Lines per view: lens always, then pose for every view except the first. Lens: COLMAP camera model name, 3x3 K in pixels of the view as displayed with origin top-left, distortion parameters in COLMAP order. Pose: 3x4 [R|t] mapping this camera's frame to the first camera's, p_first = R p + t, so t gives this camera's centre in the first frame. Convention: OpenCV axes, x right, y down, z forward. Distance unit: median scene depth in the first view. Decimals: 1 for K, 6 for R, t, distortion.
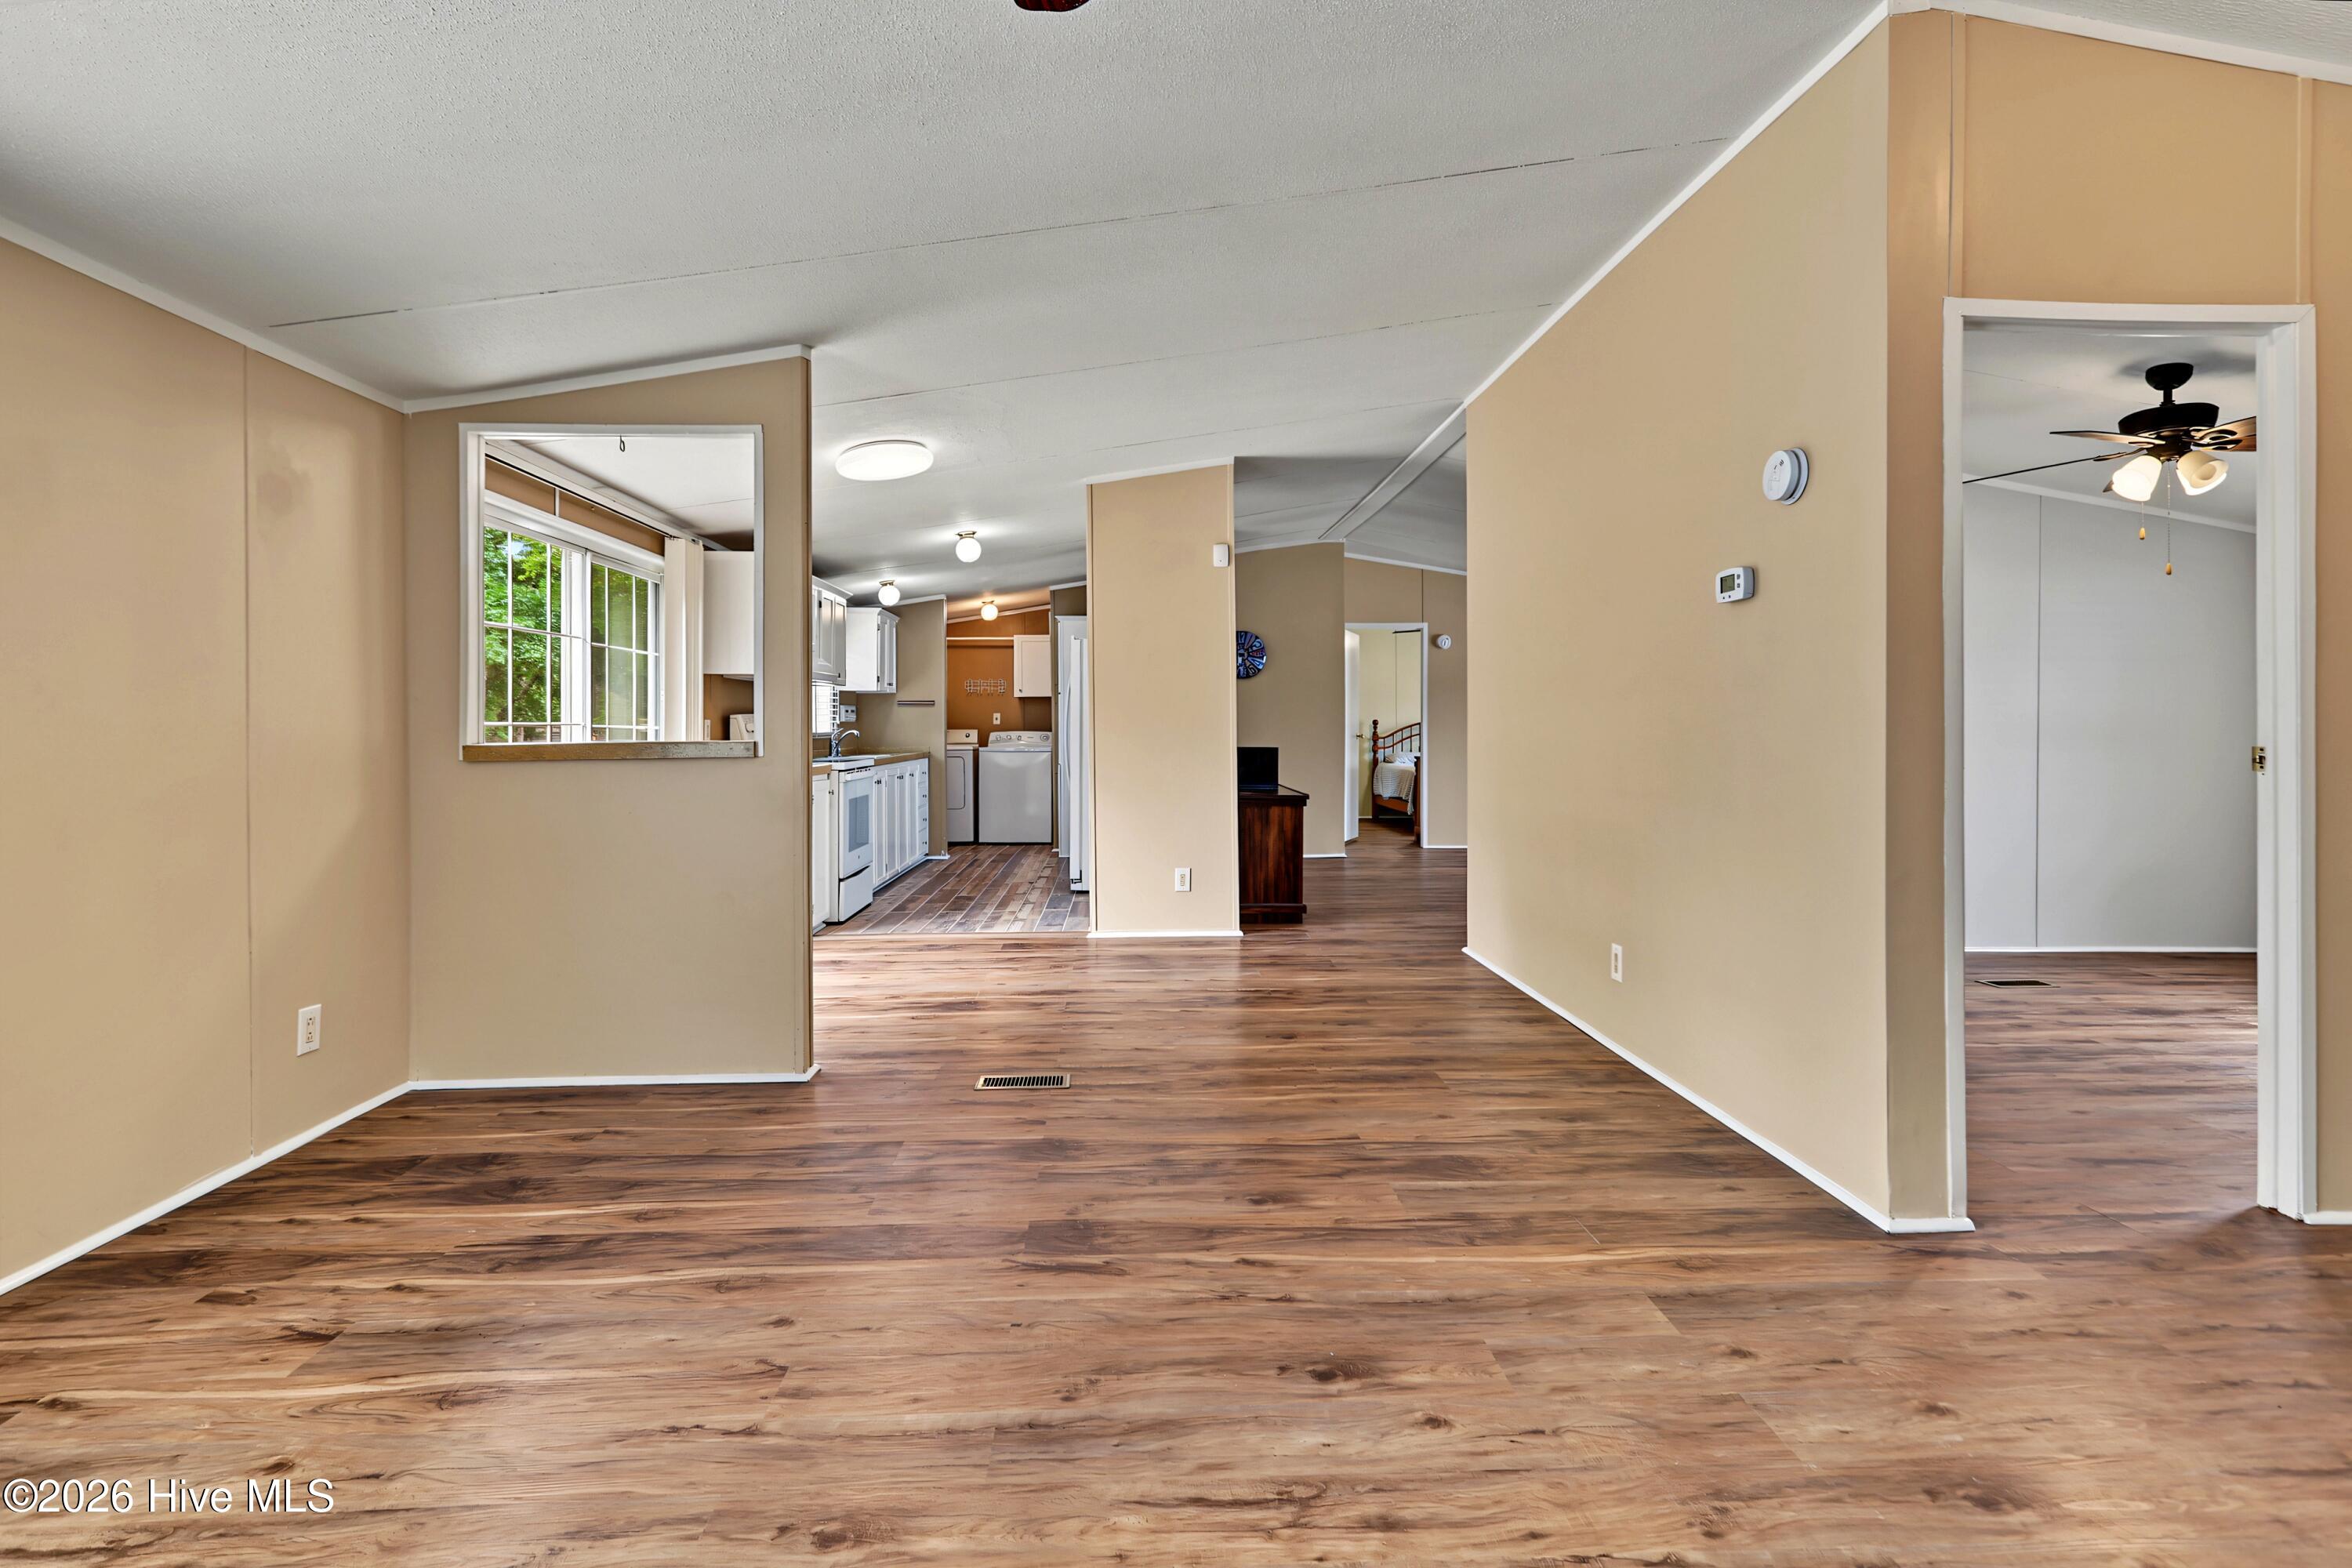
lens RADIAL K [[1127.9, 0, 1176.7], [0, 1127.9, 728.9], [0, 0, 1]] dist [-0.012301, -0.000184]
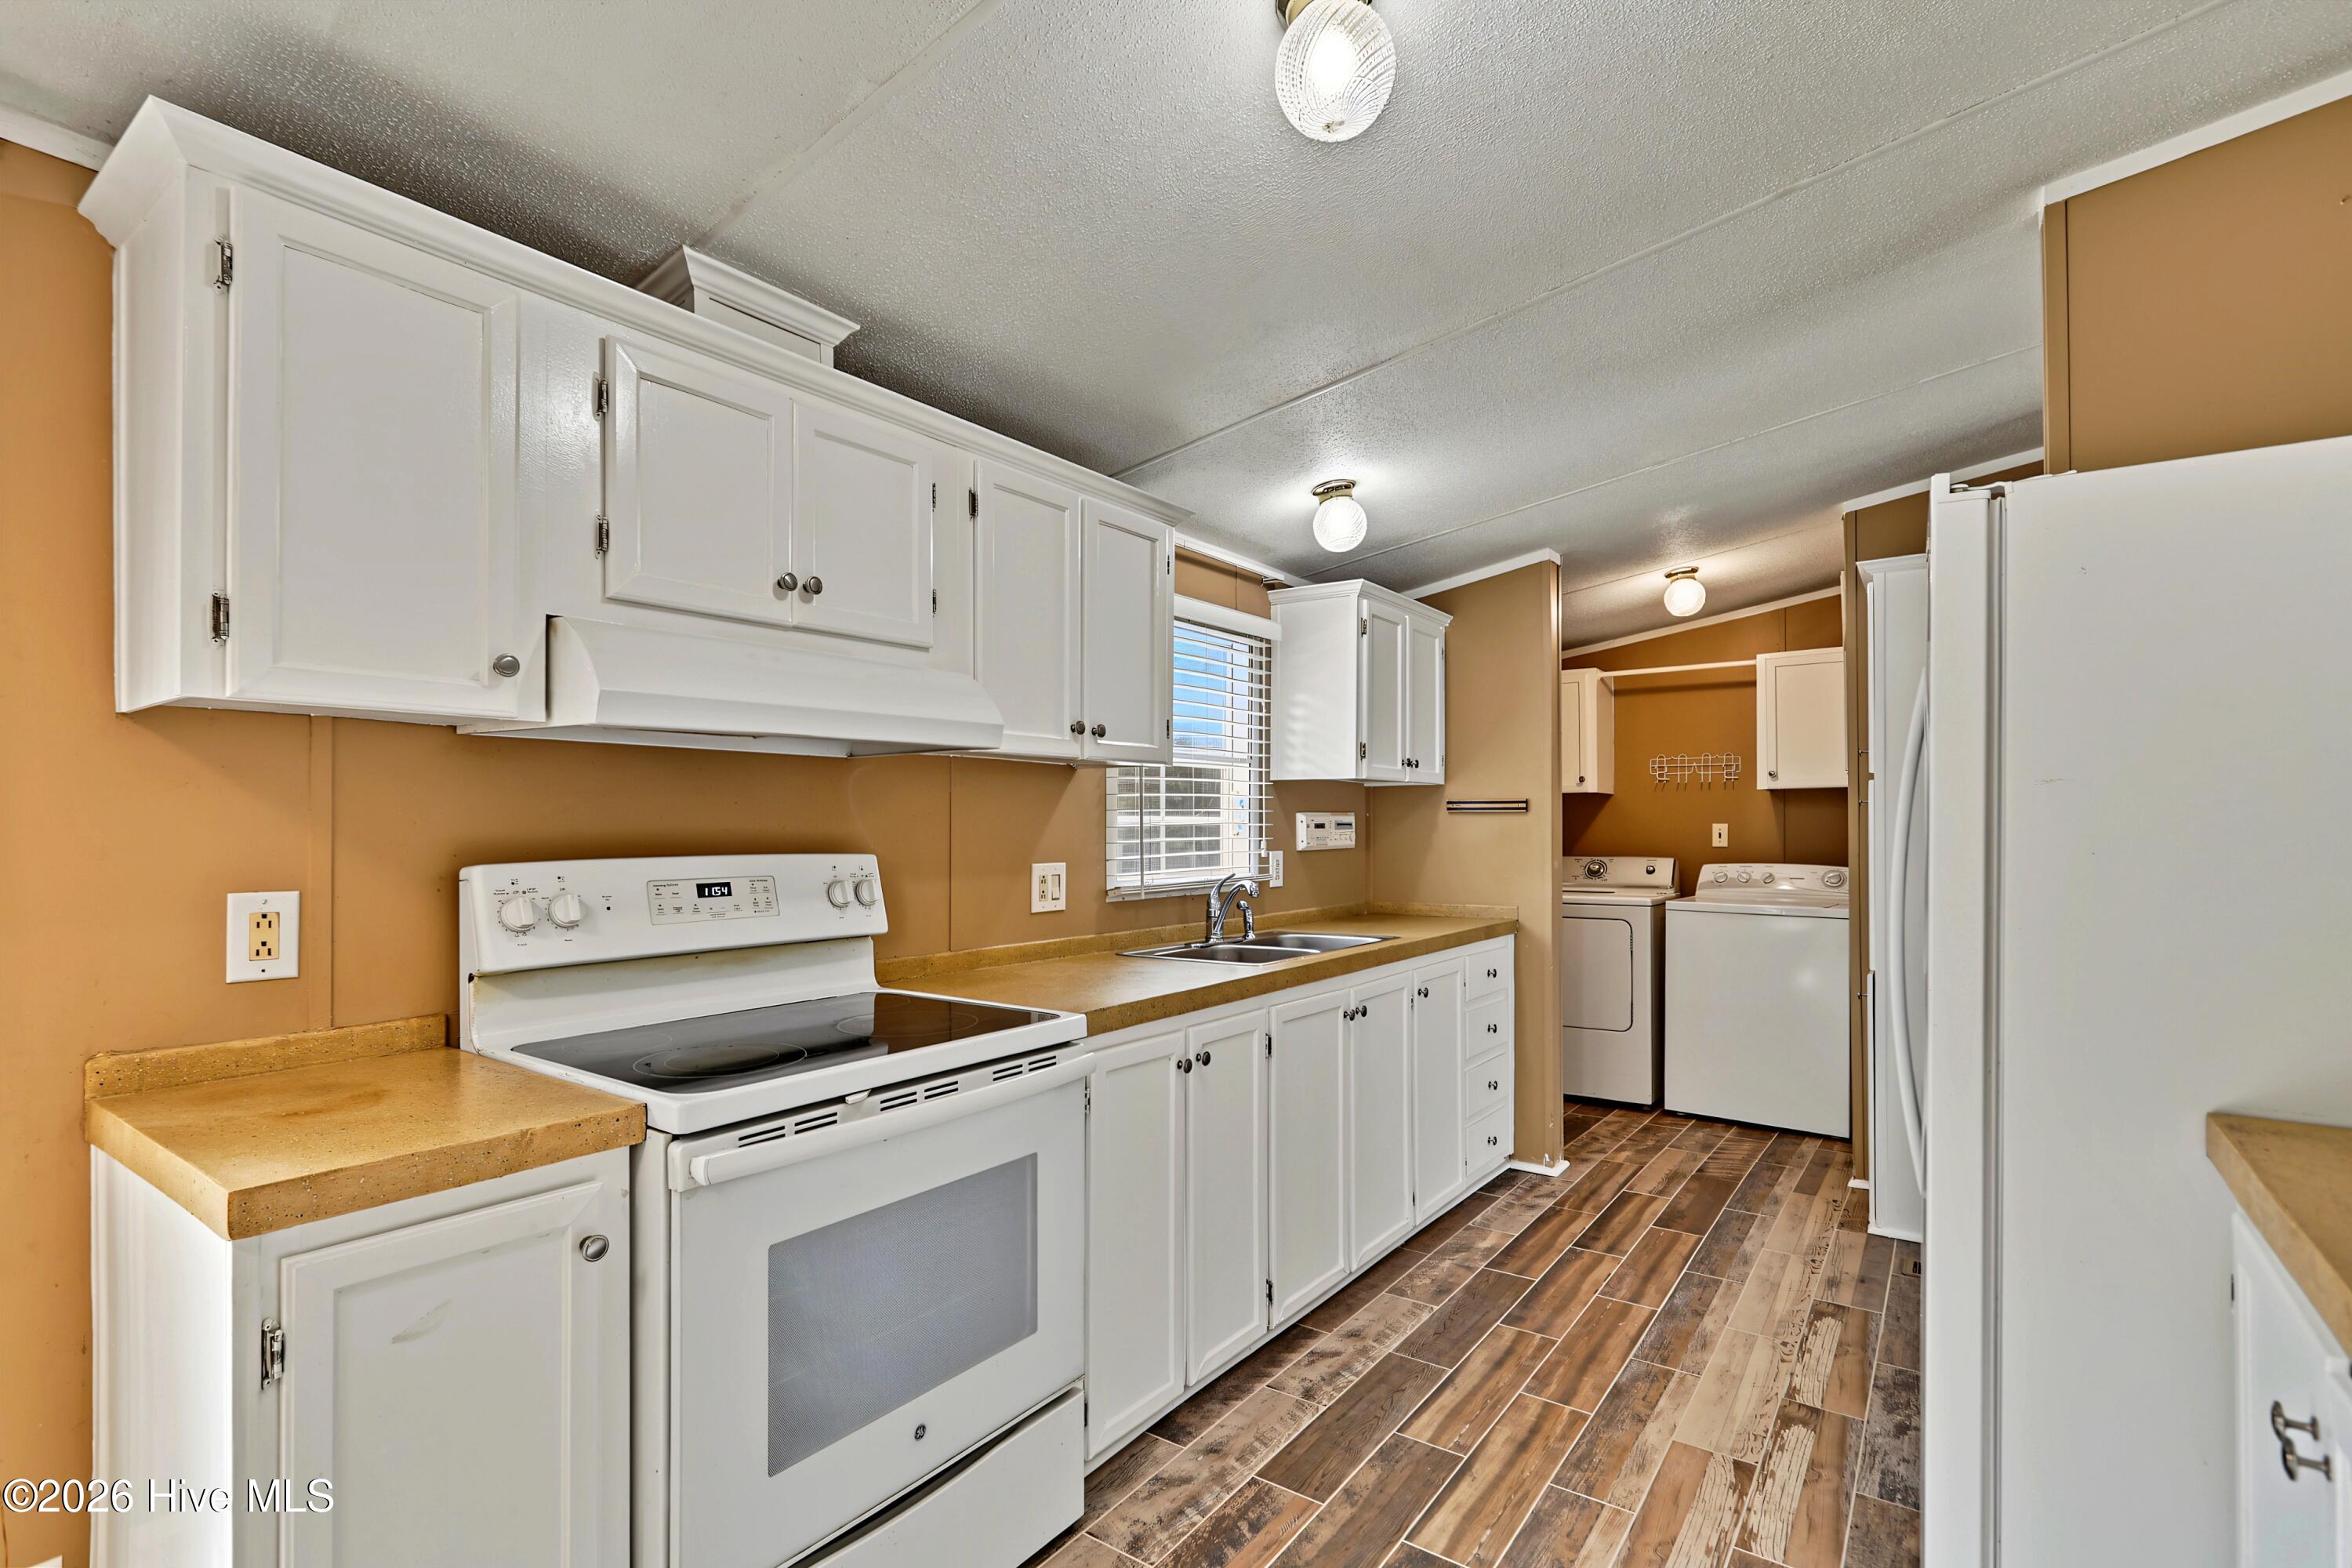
lens RADIAL K [[1082.8, 0, 1180.2], [0, 1082.8, 817.9], [0, 0, 1]] dist [-0.003015, 0.001154]
pose [[0.779517, -0.000807, -0.626381, -0.059828], [-0.003087, 0.999982, -0.005131, -0.015751], [0.626374, 0.005933, 0.779500, 0.592444]]
